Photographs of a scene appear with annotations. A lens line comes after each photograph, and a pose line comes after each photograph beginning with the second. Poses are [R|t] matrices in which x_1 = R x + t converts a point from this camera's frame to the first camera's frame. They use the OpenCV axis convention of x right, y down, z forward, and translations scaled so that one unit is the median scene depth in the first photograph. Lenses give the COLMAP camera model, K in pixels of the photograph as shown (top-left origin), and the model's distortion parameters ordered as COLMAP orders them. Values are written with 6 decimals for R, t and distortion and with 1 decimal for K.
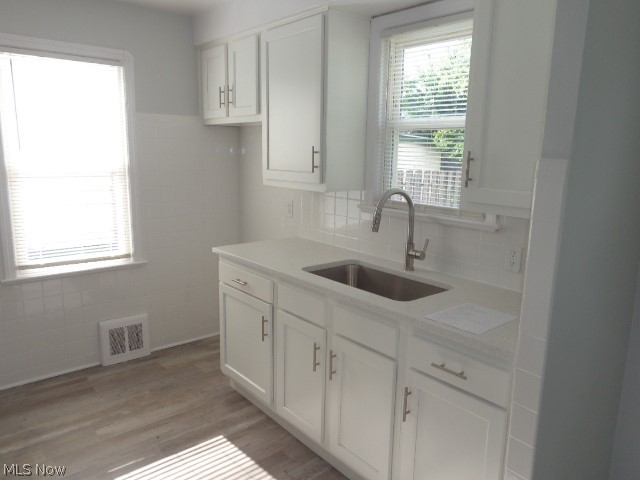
lens RADIAL K [[481.7, 0, 317.9], [0, 481.7, 240.2], [0, 0, 1]] dist [-0.000189, -0.005796]
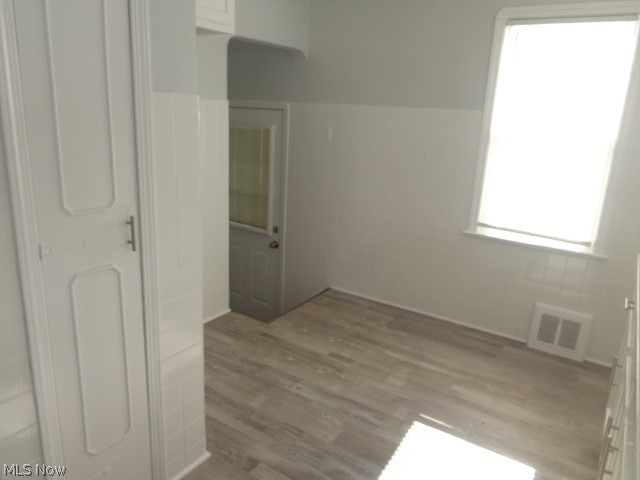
lens RADIAL K [[481.7, 0, 317.6], [0, 481.7, 241.5], [0, 0, 1]] dist [-0.000189, -0.005796]
pose [[0.285053, 0.254764, -0.924035, 0.298794], [-0.222495, 0.955286, 0.194744, -0.036736], [0.932331, 0.150081, 0.328991, 0.277625]]
